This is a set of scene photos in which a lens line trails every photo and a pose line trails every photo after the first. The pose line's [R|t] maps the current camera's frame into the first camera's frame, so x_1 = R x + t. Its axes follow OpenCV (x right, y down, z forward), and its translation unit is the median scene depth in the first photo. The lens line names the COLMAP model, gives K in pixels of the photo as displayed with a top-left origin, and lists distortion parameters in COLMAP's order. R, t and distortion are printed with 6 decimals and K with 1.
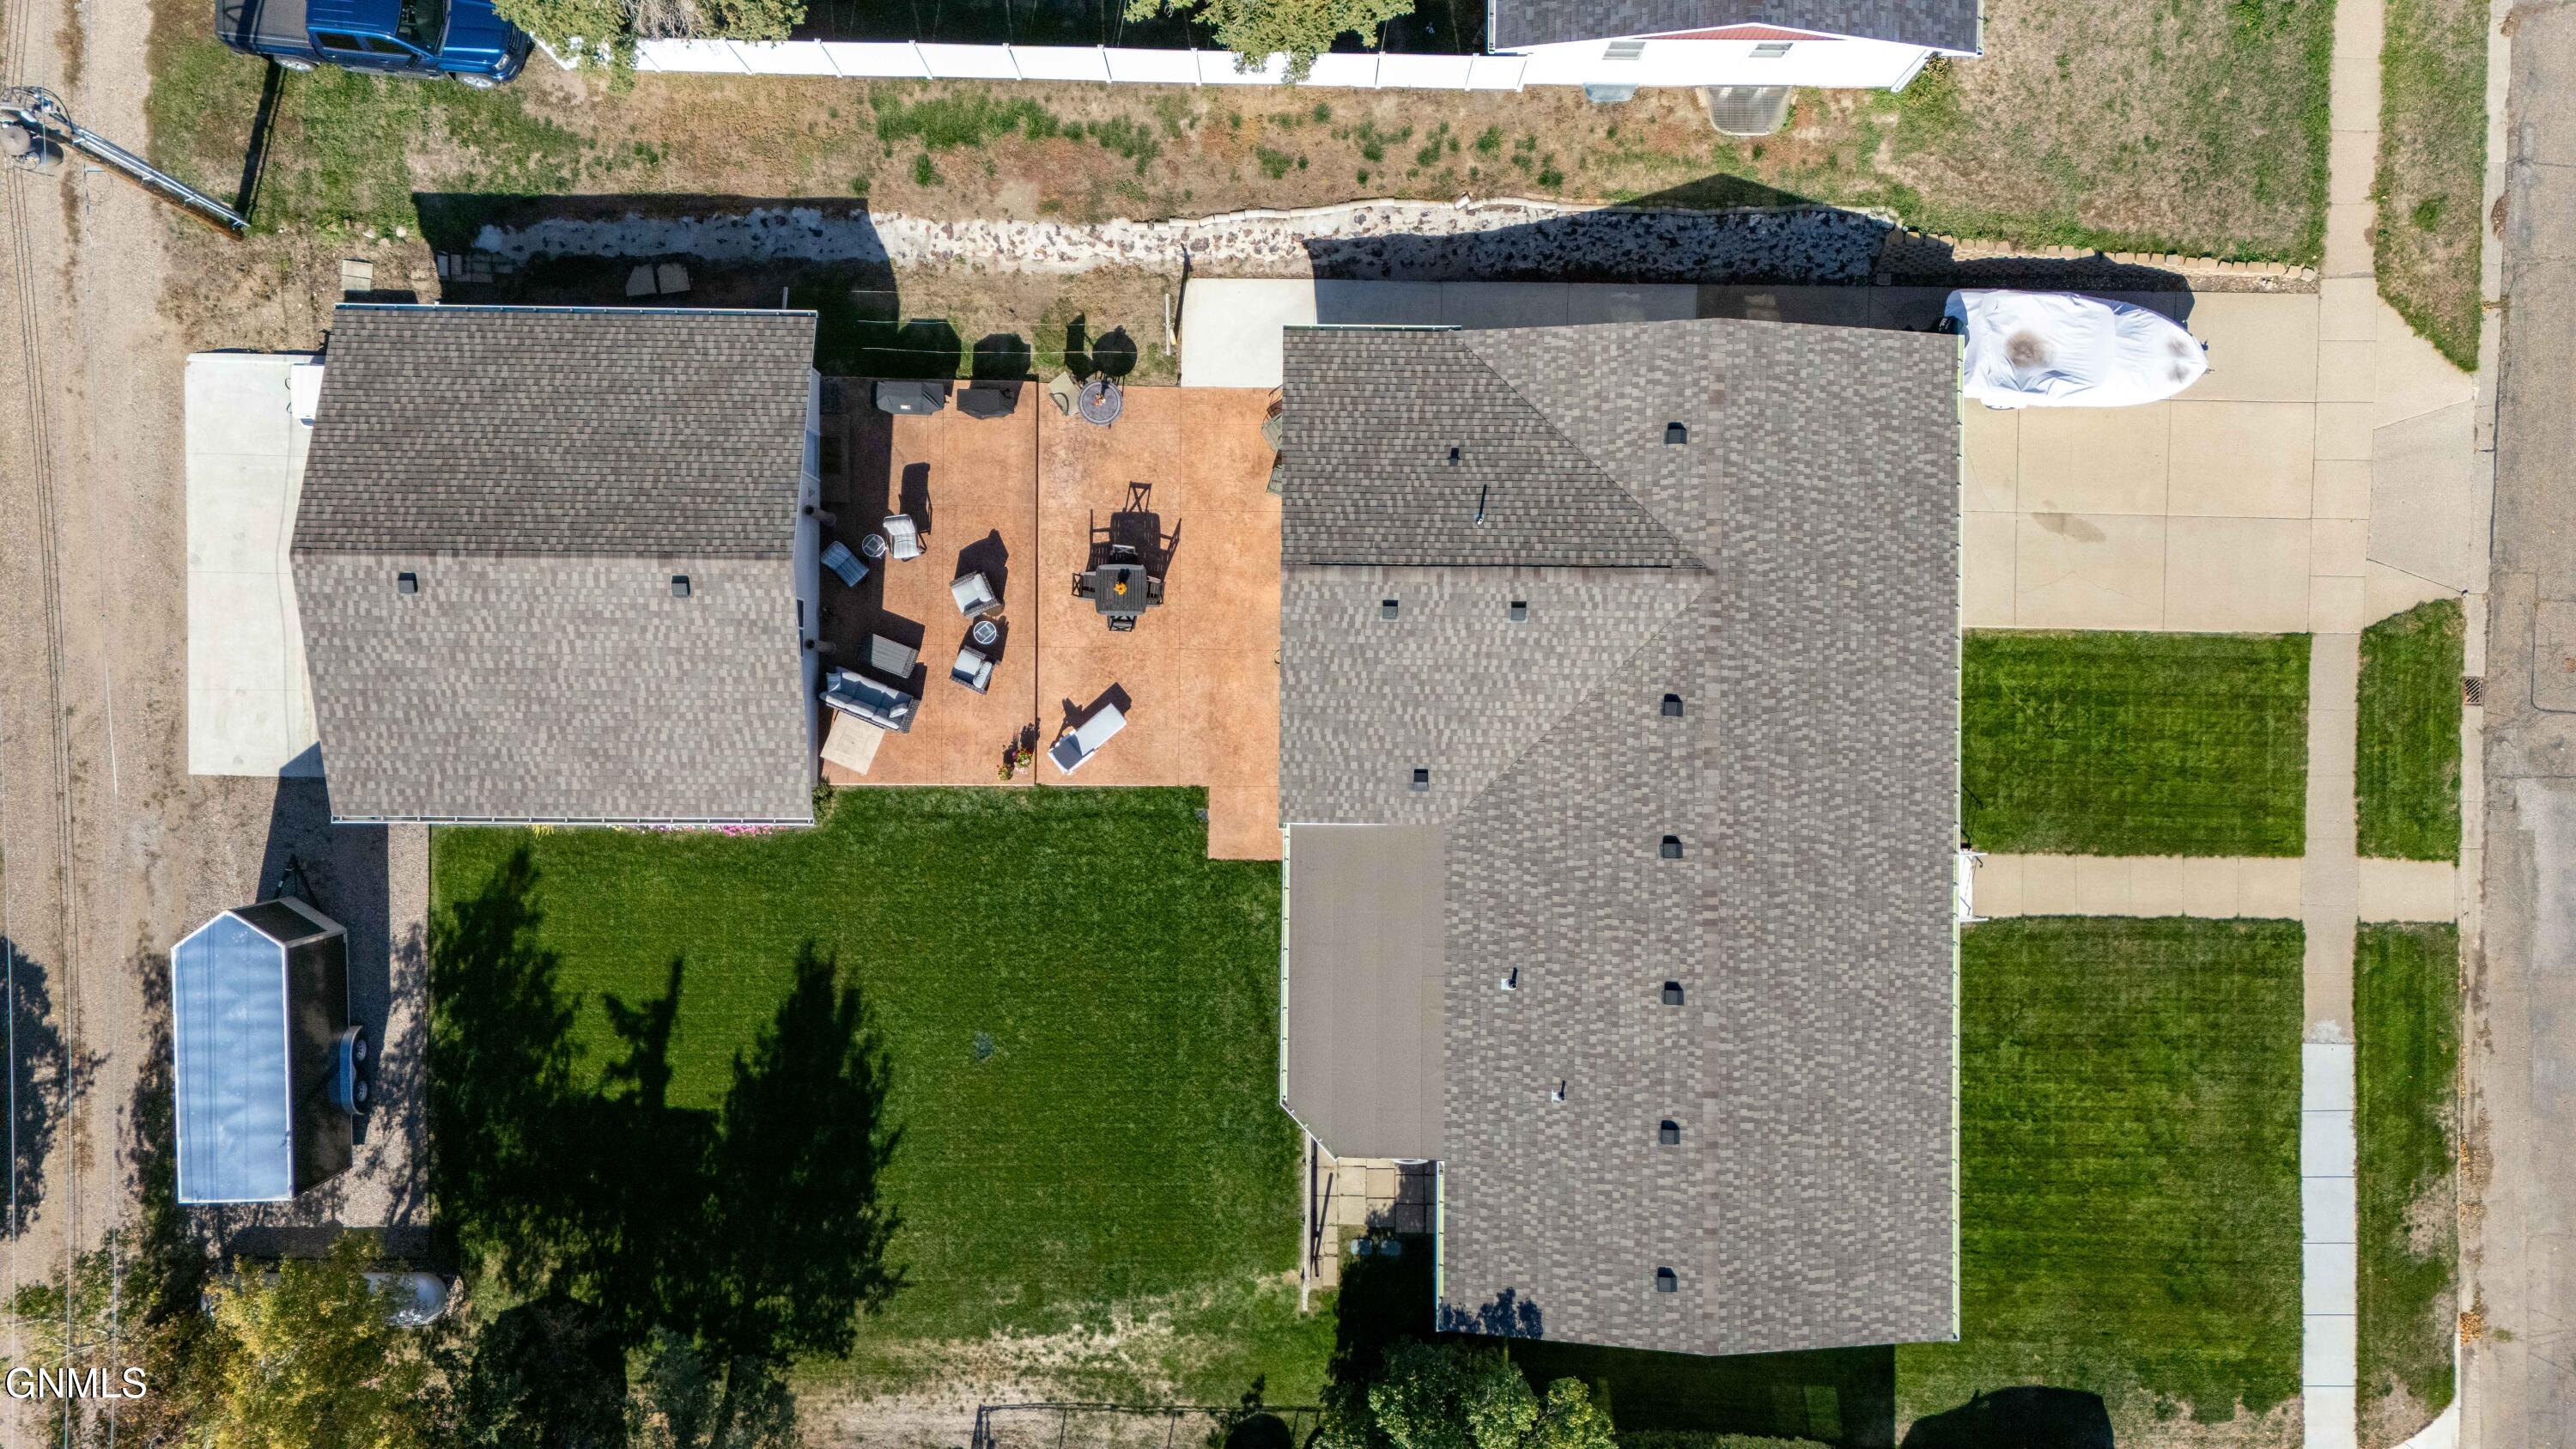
lens RADIAL K [[1892.0, 0, 1288.6], [0, 1892.0, 735.3], [0, 0, 1]] dist [0.067201, -0.057373]
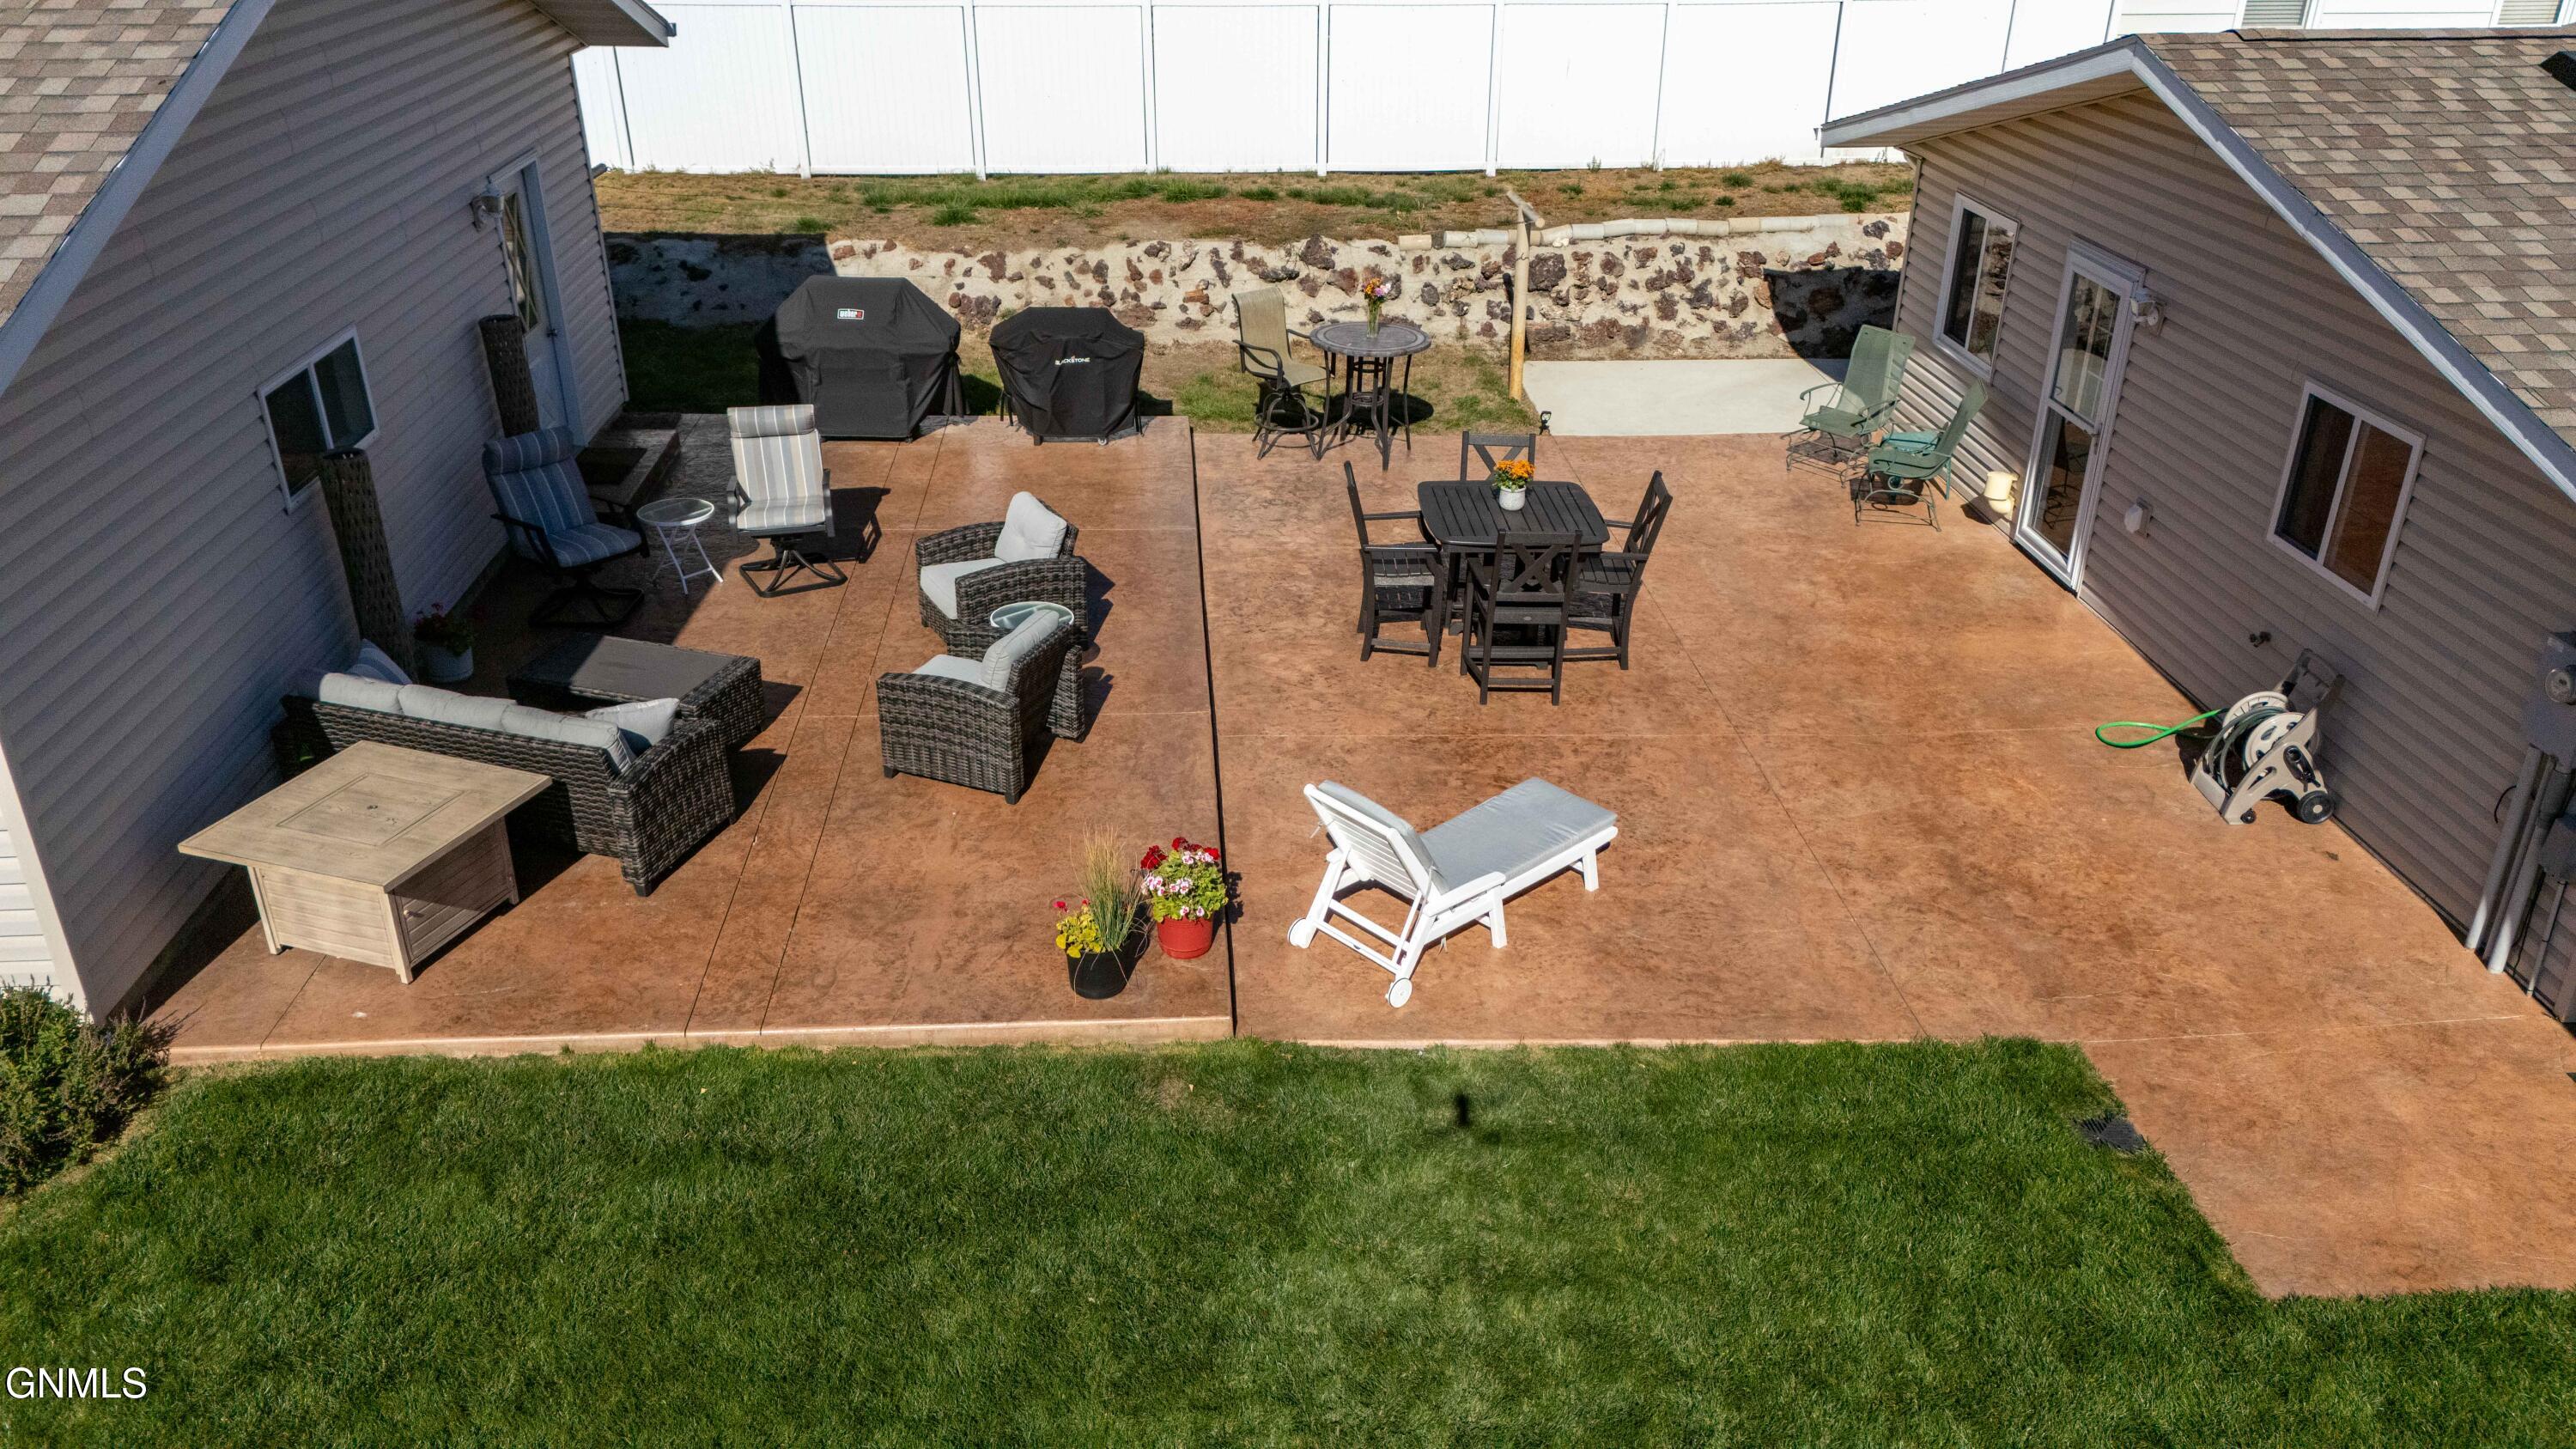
lens RADIAL K [[1892.0, 0, 1289.6], [0, 1892.0, 715.0], [0, 0, 1]] dist [0.067201, -0.057373]
pose [[0.997216, -0.026301, 0.069768, -0.143805], [0.074141, 0.448928, -0.890487, 0.193930], [-0.007900, 0.893181, 0.449628, 0.895949]]
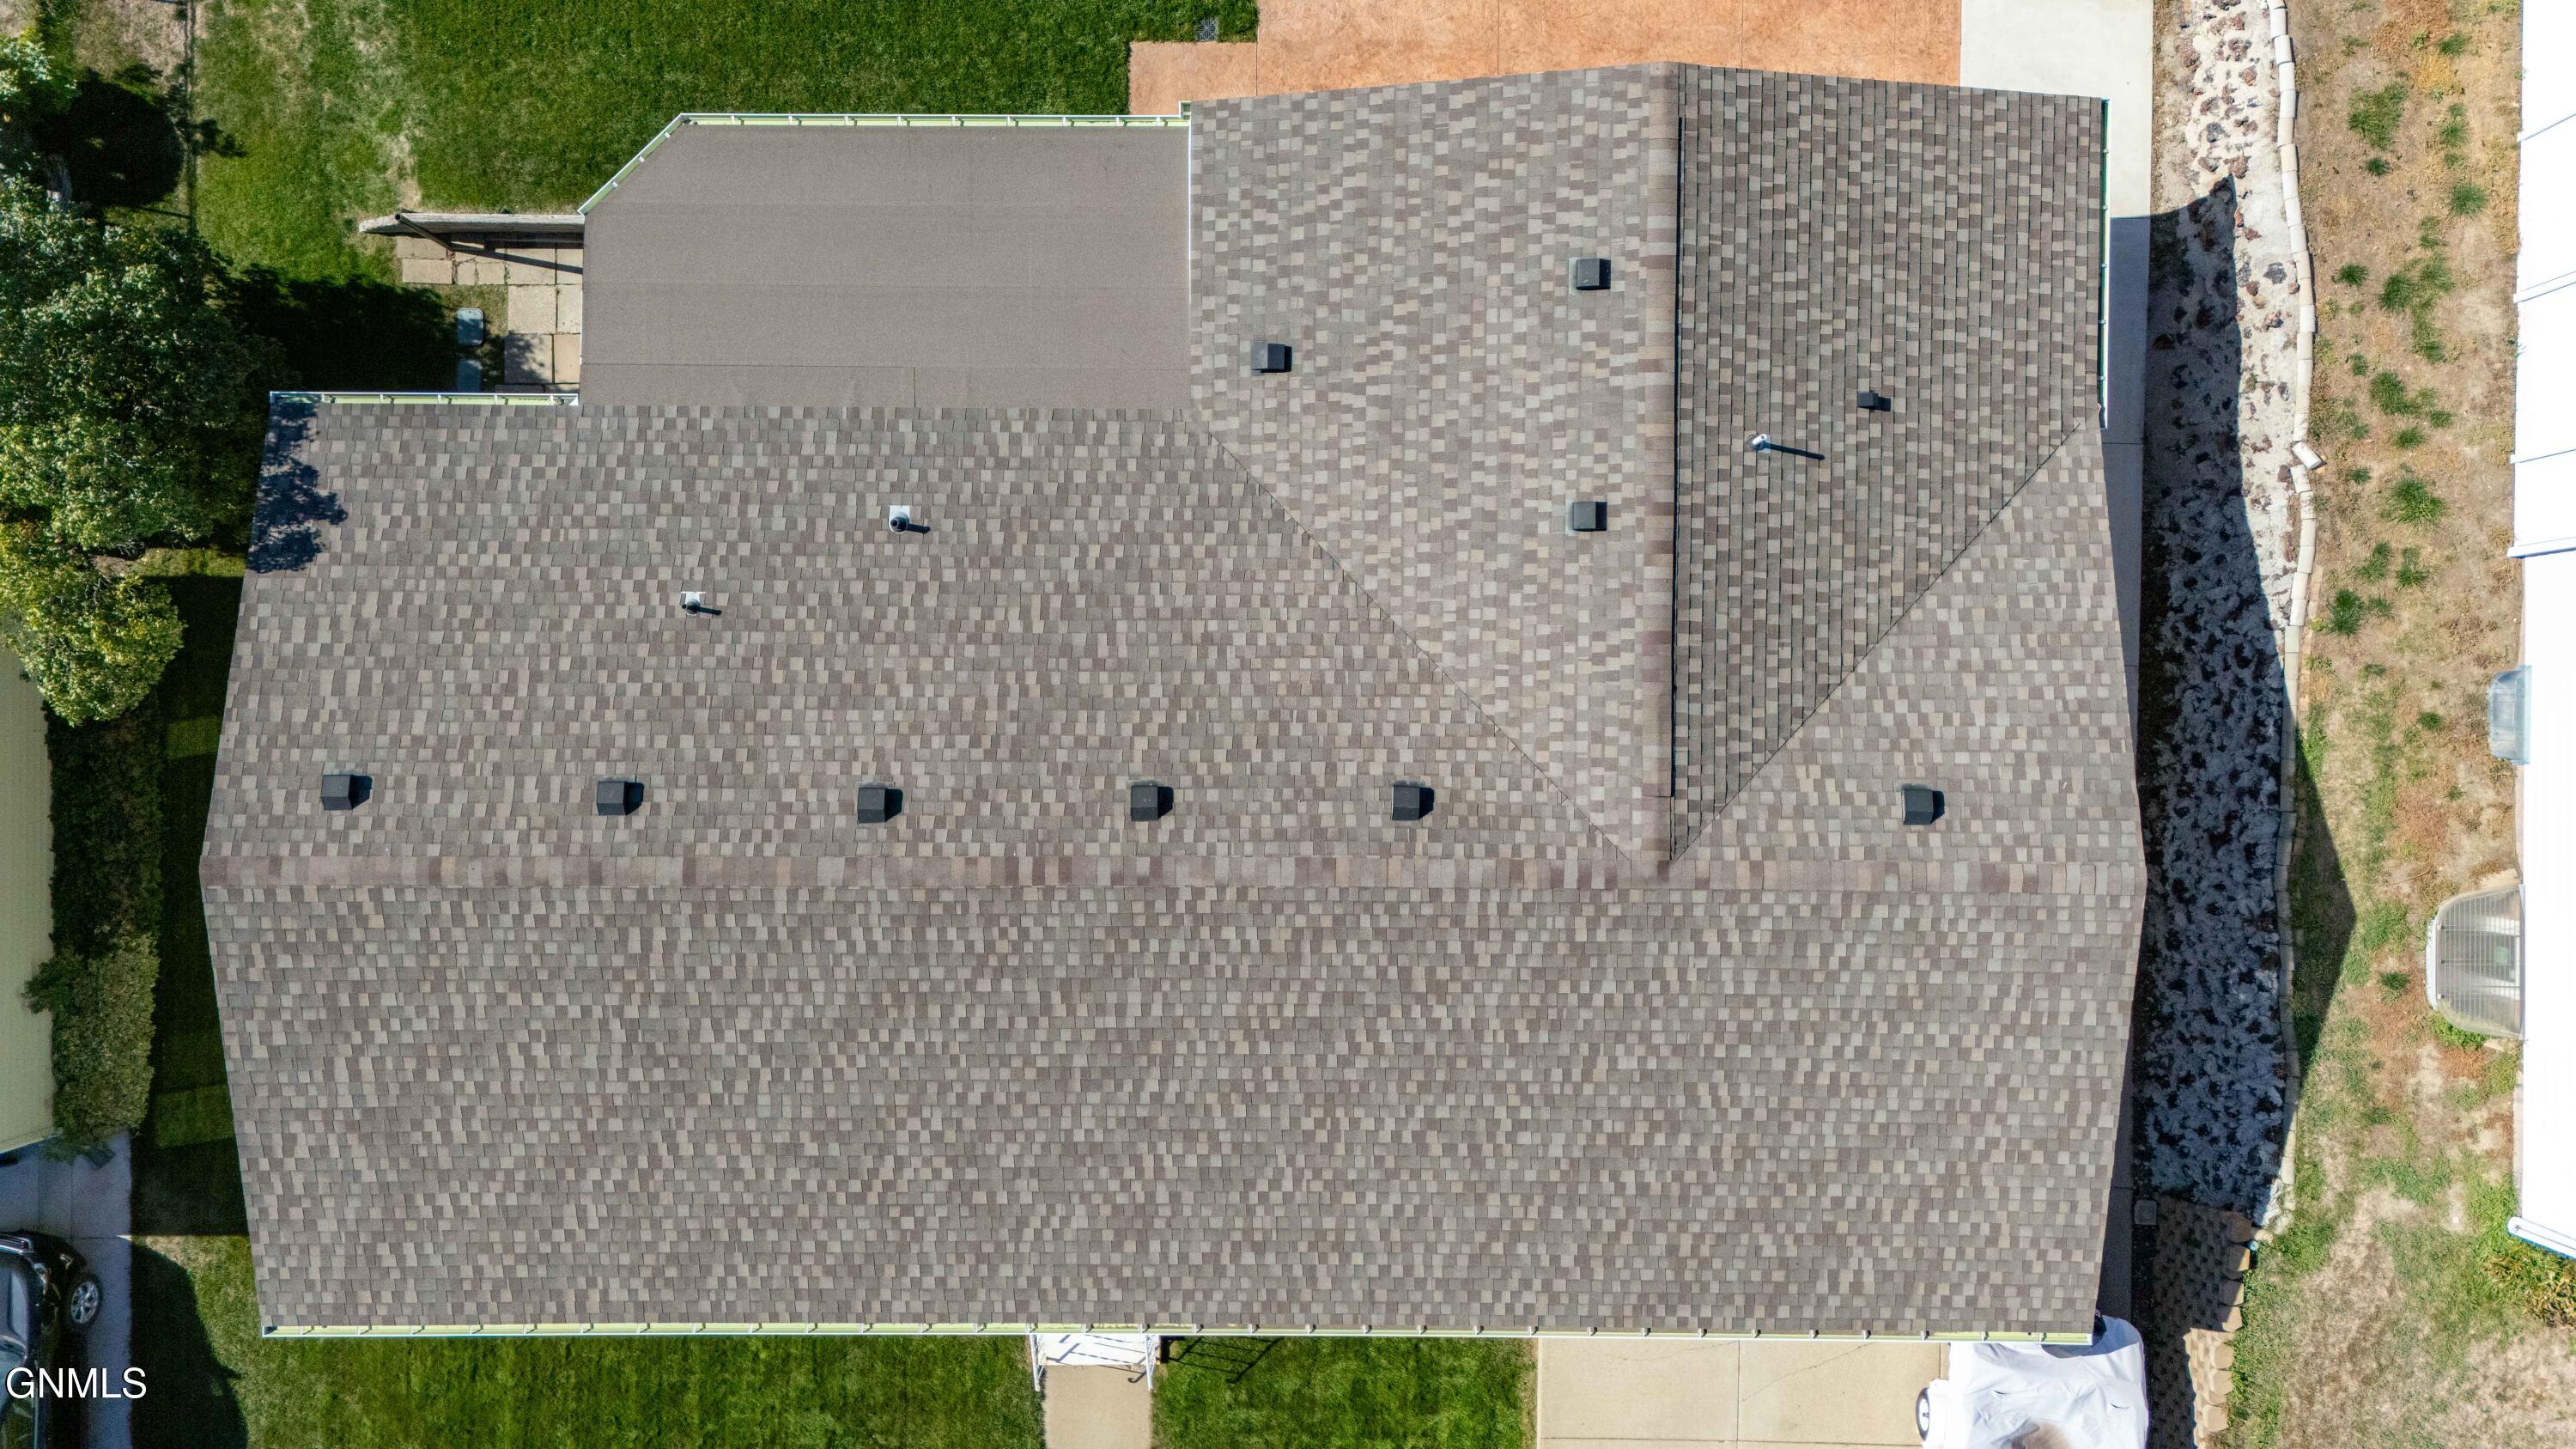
lens RADIAL K [[1892.0, 0, 1277.6], [0, 1892.0, 733.2], [0, 0, 1]] dist [0.067201, -0.057373]
pose [[0.005306, 0.999983, 0.002412, 0.169789], [-0.999896, 0.005273, 0.013438, 0.014579], [0.013425, -0.002483, 0.999907, 0.432001]]
